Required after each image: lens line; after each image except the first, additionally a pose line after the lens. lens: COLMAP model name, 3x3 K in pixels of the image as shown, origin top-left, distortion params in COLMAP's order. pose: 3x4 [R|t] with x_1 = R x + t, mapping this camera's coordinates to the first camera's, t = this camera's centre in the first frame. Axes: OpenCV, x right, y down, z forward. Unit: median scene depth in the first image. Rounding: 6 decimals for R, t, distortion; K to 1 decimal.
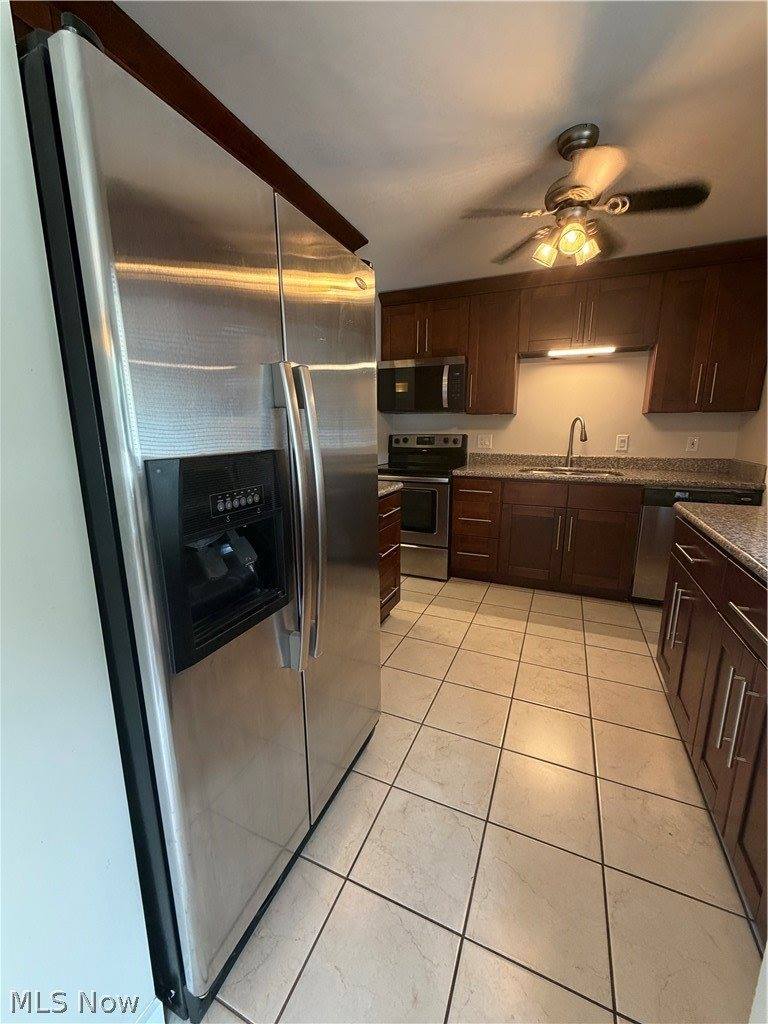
lens RADIAL K [[407.4, 0, 380.0], [0, 407.4, 508.3], [0, 0, 1]] dist [-0.003163, 0.001106]
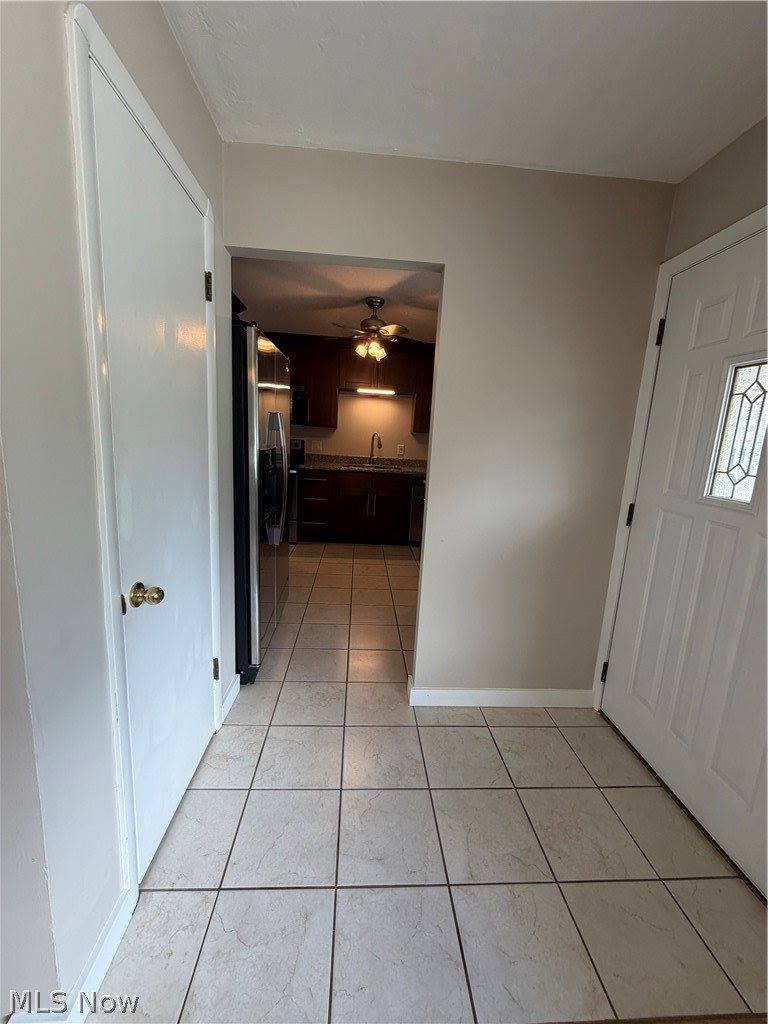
lens RADIAL K [[407.4, 0, 384.2], [0, 407.4, 511.1], [0, 0, 1]] dist [-0.003163, 0.001106]
pose [[0.884543, -0.034462, 0.465184, -0.240653], [0.037631, 0.999289, 0.002476, 0.080910], [-0.464938, 0.015315, 0.885211, -0.427393]]
